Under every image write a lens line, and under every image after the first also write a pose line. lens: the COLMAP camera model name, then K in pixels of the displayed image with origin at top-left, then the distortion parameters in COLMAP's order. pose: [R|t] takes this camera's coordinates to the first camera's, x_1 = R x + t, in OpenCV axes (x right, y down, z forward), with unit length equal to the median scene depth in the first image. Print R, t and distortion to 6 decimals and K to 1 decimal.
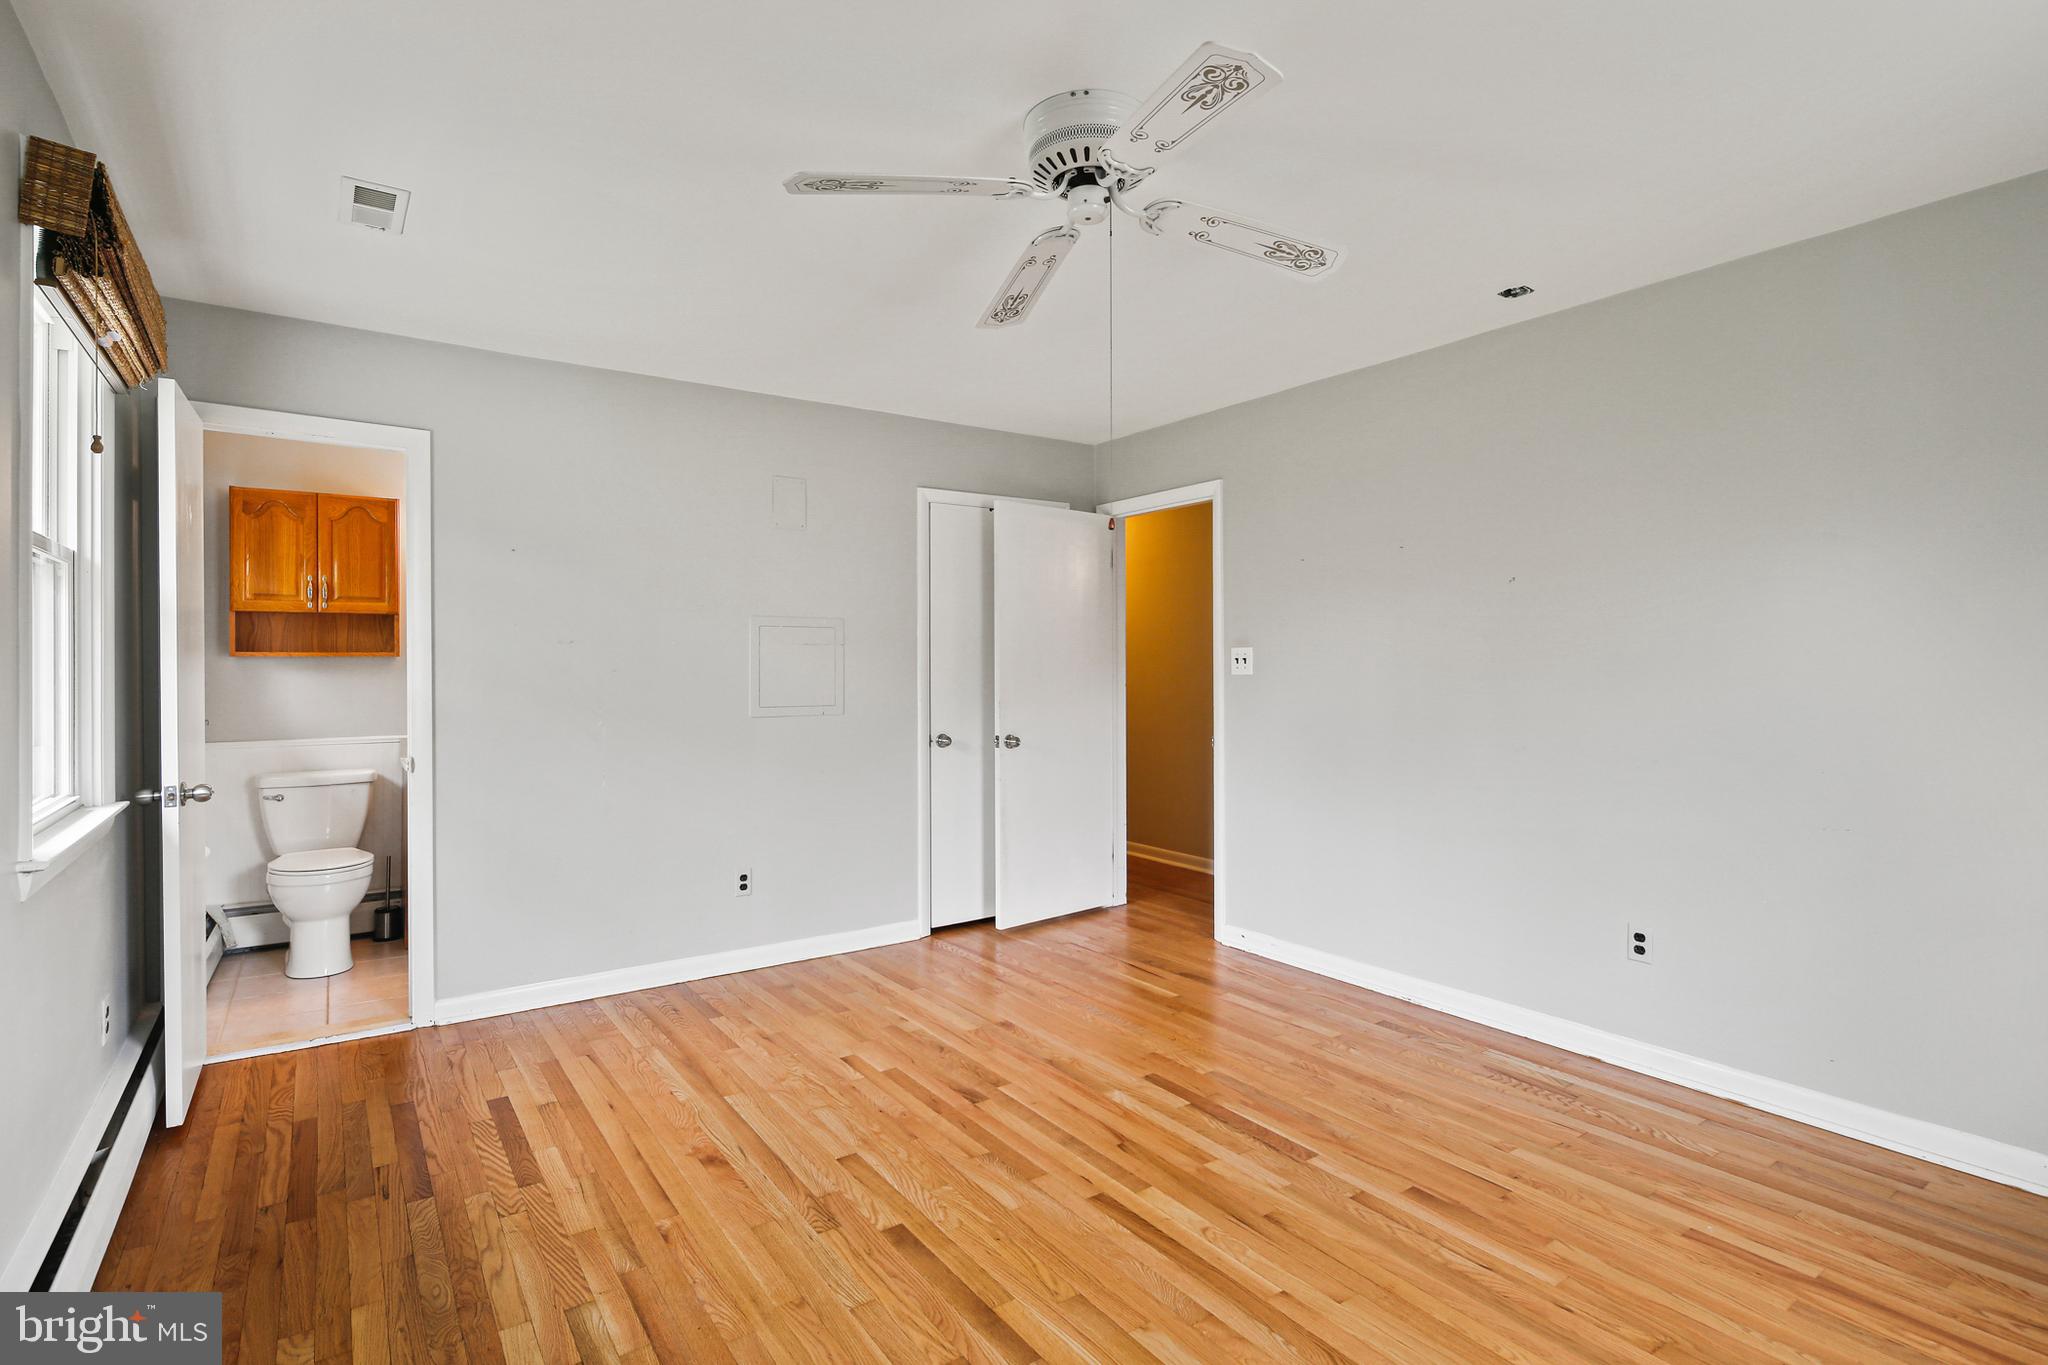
lens RADIAL K [[998.3, 0, 1037.4], [0, 998.3, 656.3], [0, 0, 1]] dist [0.001072, -0.000724]
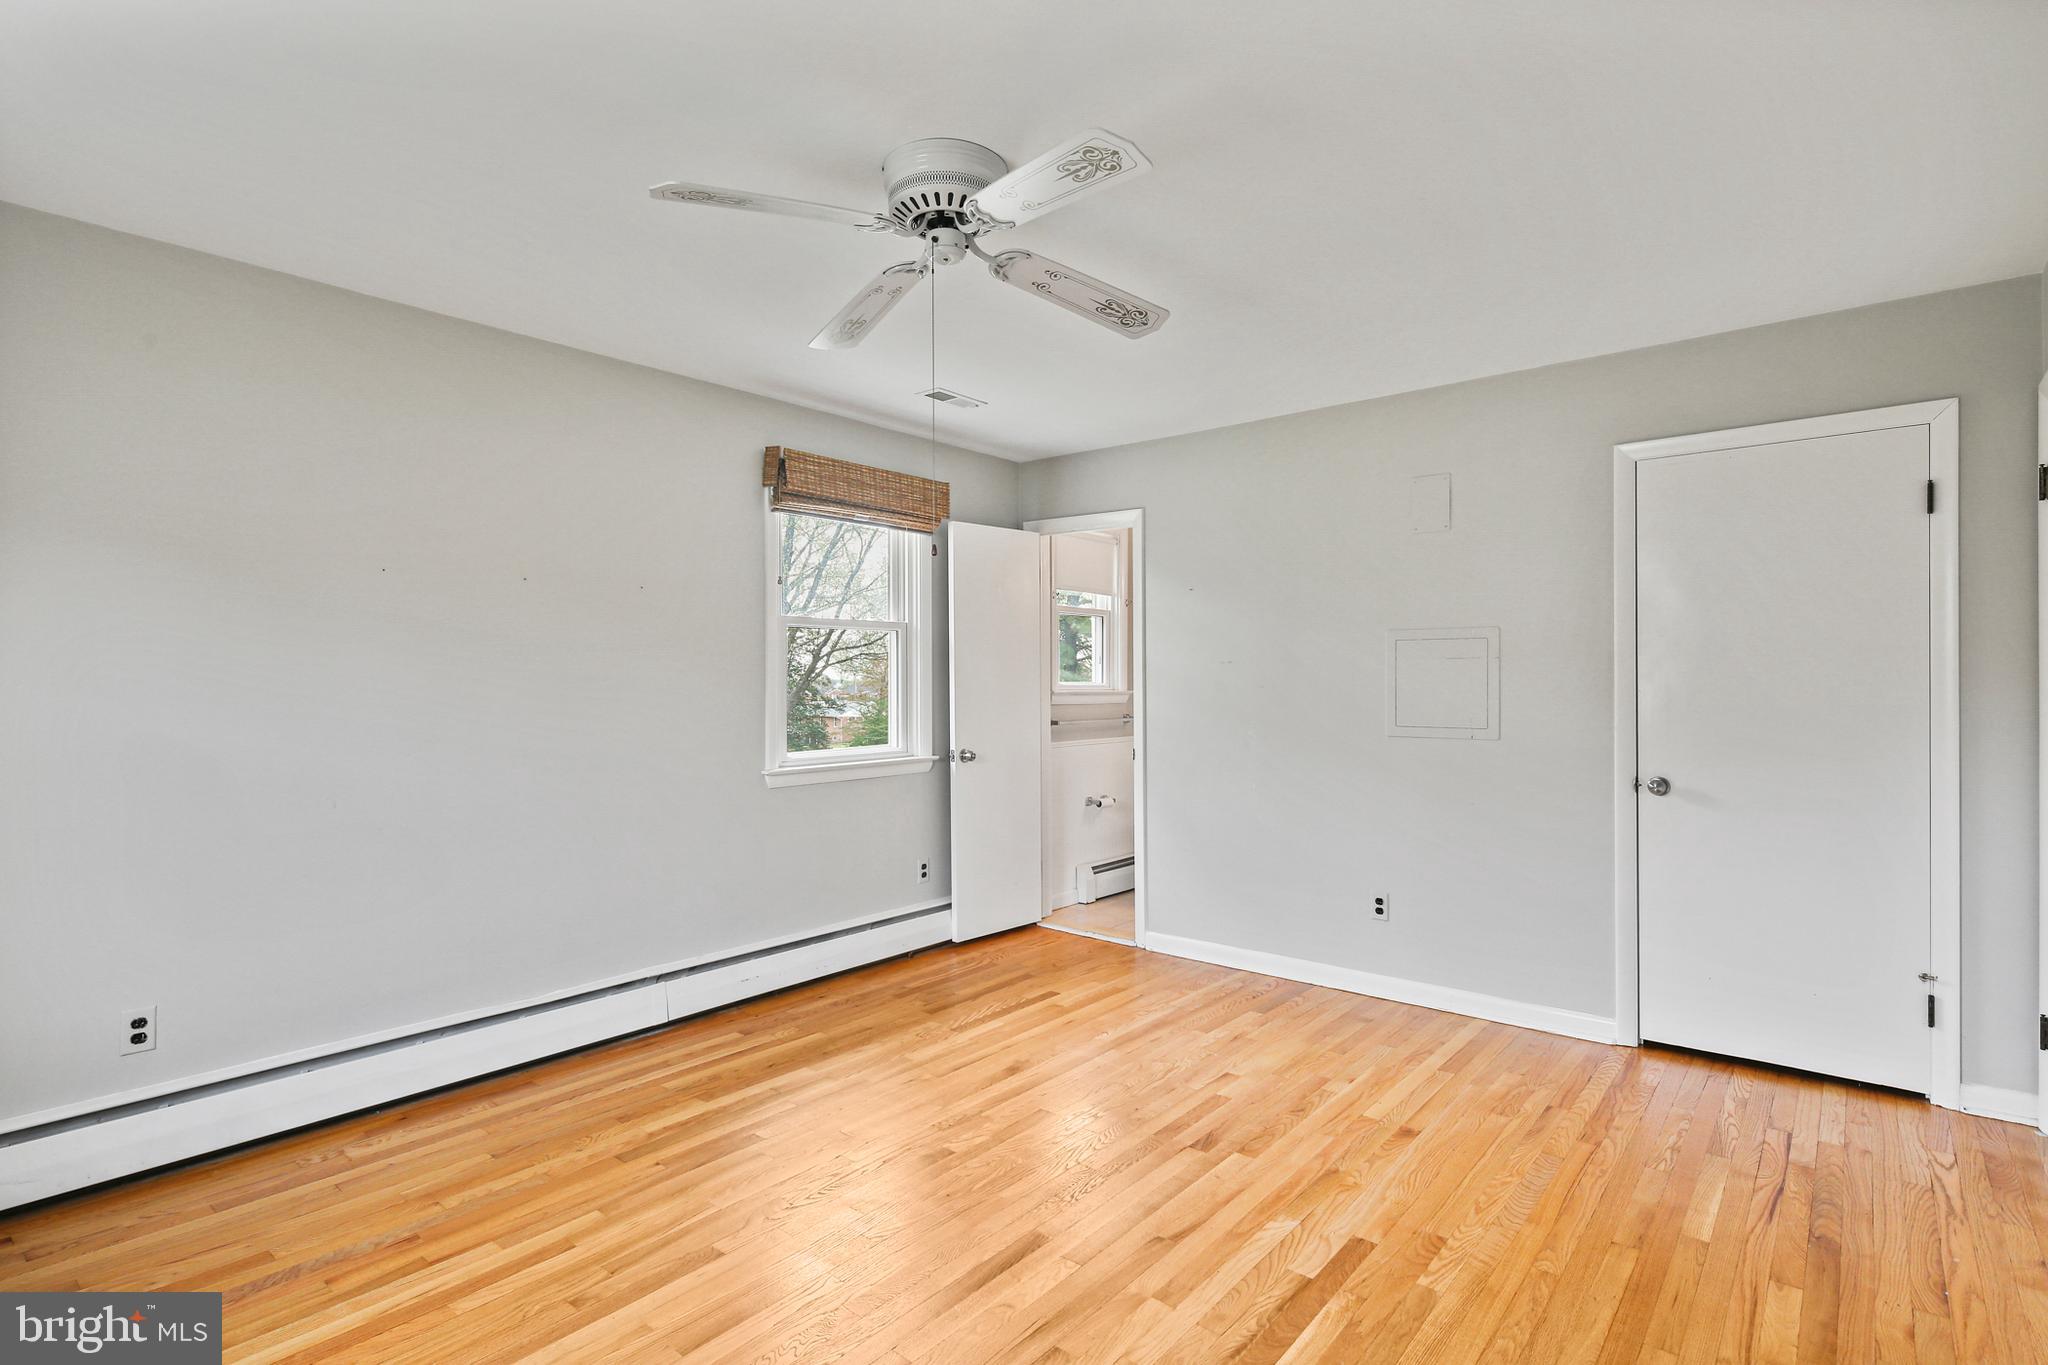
lens RADIAL K [[1014.2, 0, 1019.2], [0, 1014.2, 690.0], [0, 0, 1]] dist [0.003189, -0.000140]
pose [[0.244690, 0.011023, -0.969539, 0.824074], [0.011799, 0.999827, 0.014345, -0.002422], [0.969530, -0.014950, 0.244518, 0.610775]]
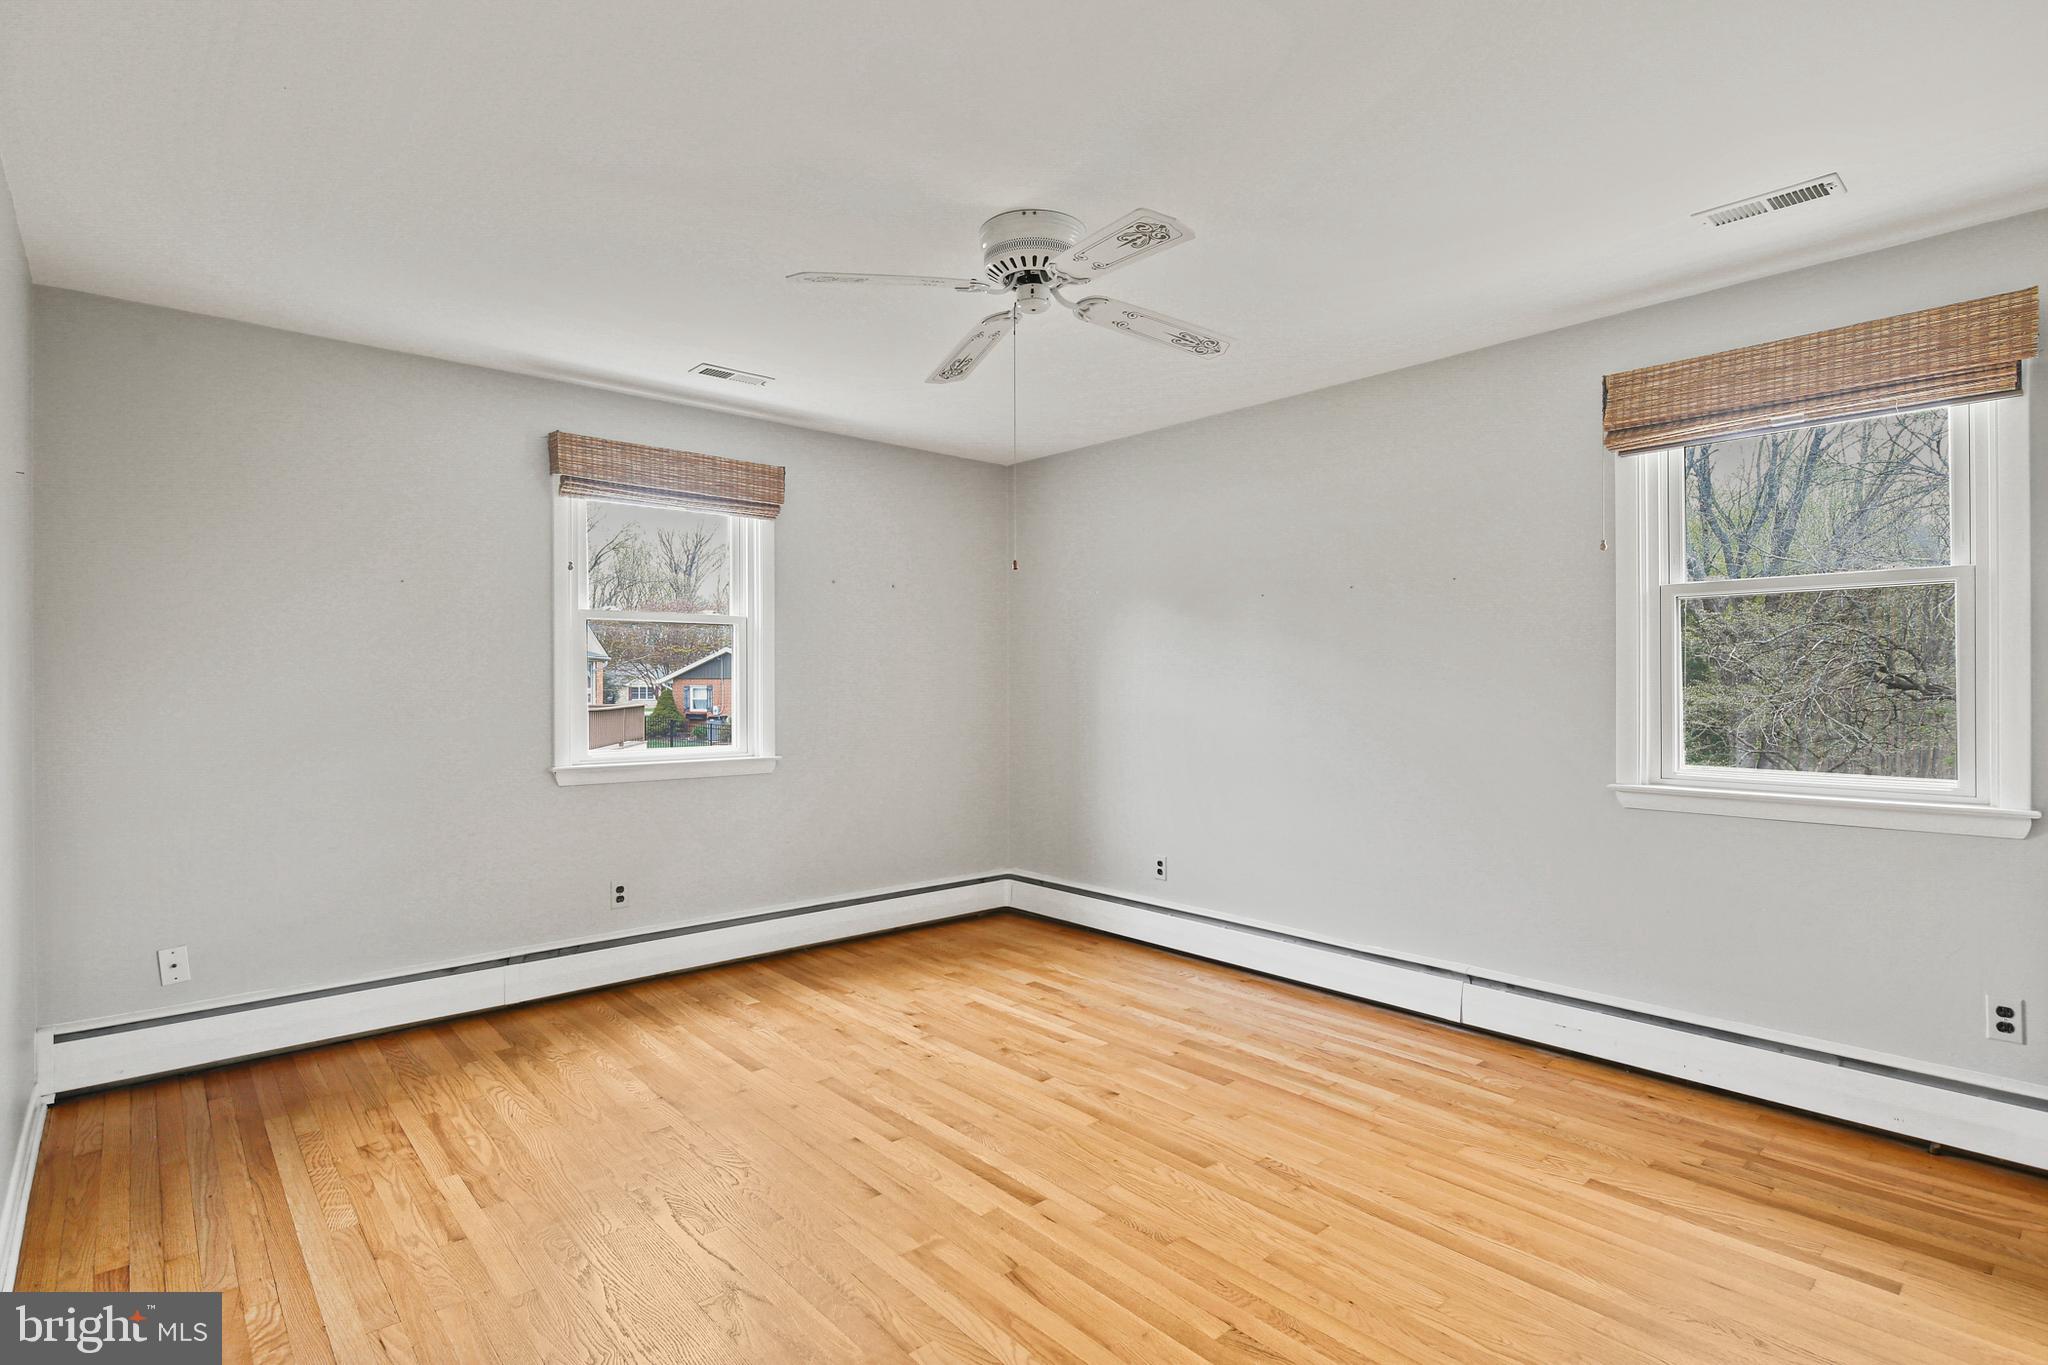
lens RADIAL K [[1014.2, 0, 1019.2], [0, 1014.2, 690.0], [0, 0, 1]] dist [0.003189, -0.000140]
pose [[-0.995532, 0.006423, -0.094206, 0.140323], [0.006298, 0.999979, 0.001626, 0.015428], [0.094215, 0.001025, -0.995551, 1.662193]]
